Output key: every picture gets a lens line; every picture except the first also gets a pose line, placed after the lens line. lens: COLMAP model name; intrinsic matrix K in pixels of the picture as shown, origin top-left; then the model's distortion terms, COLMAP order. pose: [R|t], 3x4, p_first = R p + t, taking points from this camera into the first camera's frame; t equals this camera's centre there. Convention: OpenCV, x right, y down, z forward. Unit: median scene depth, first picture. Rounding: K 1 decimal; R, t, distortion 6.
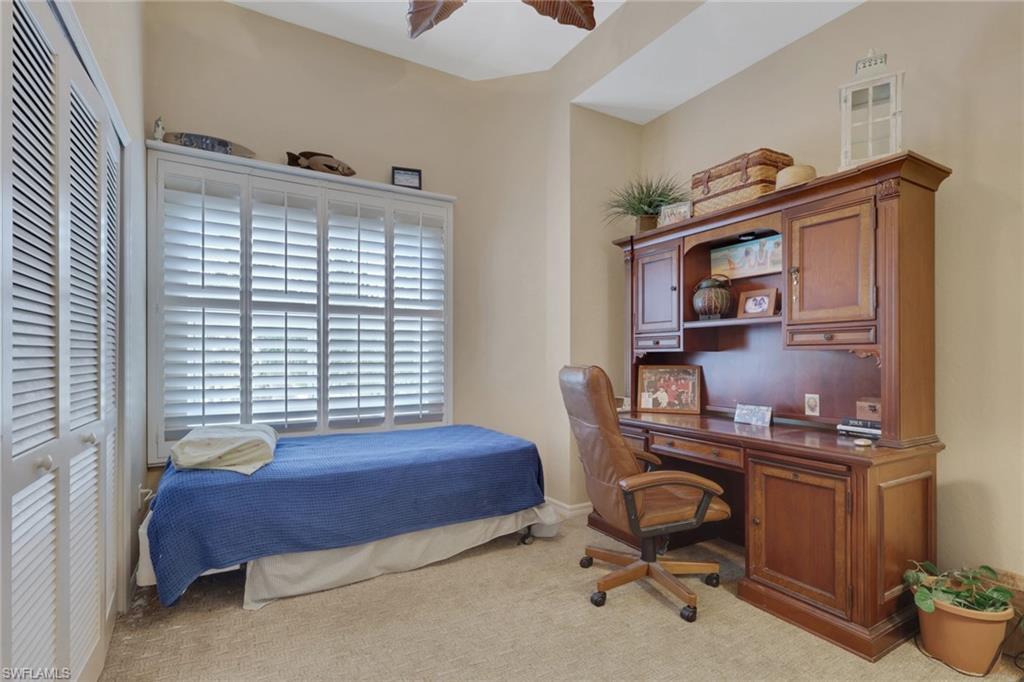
lens RADIAL K [[487.2, 0, 517.0], [0, 487.2, 360.9], [0, 0, 1]] dist [-0.001252, 0.000356]
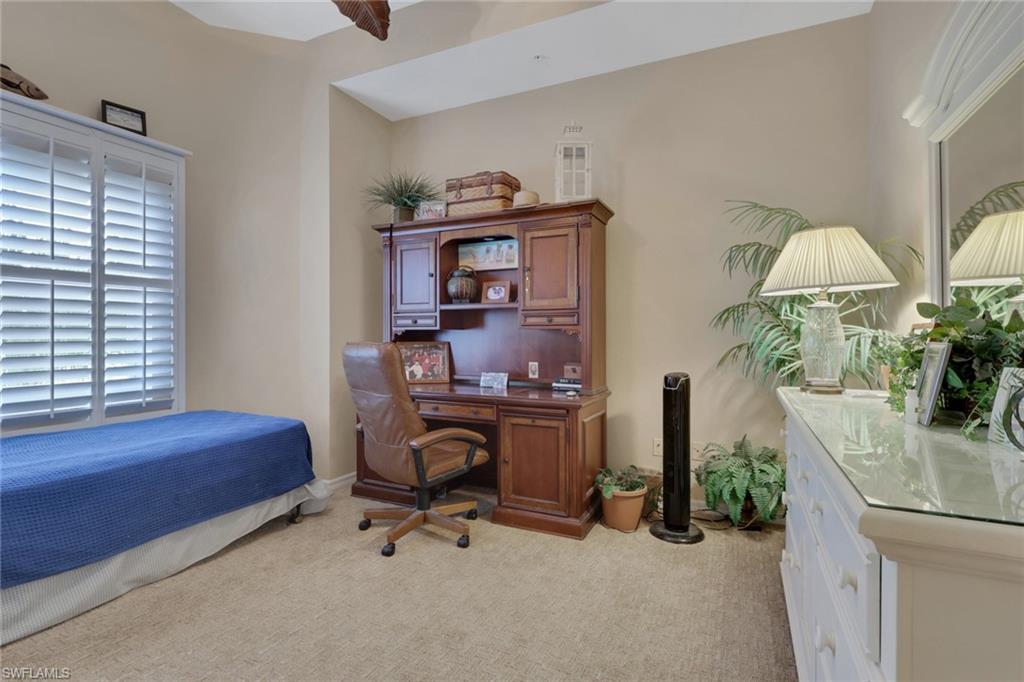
lens RADIAL K [[493.7, 0, 512.0], [0, 493.7, 341.0], [0, 0, 1]] dist [-0.000093, 0.000166]
pose [[0.825284, -0.007736, 0.564665, -0.205158], [0.004475, 0.999964, 0.007159, 0.000382], [-0.564701, -0.003382, 0.825289, -0.084054]]
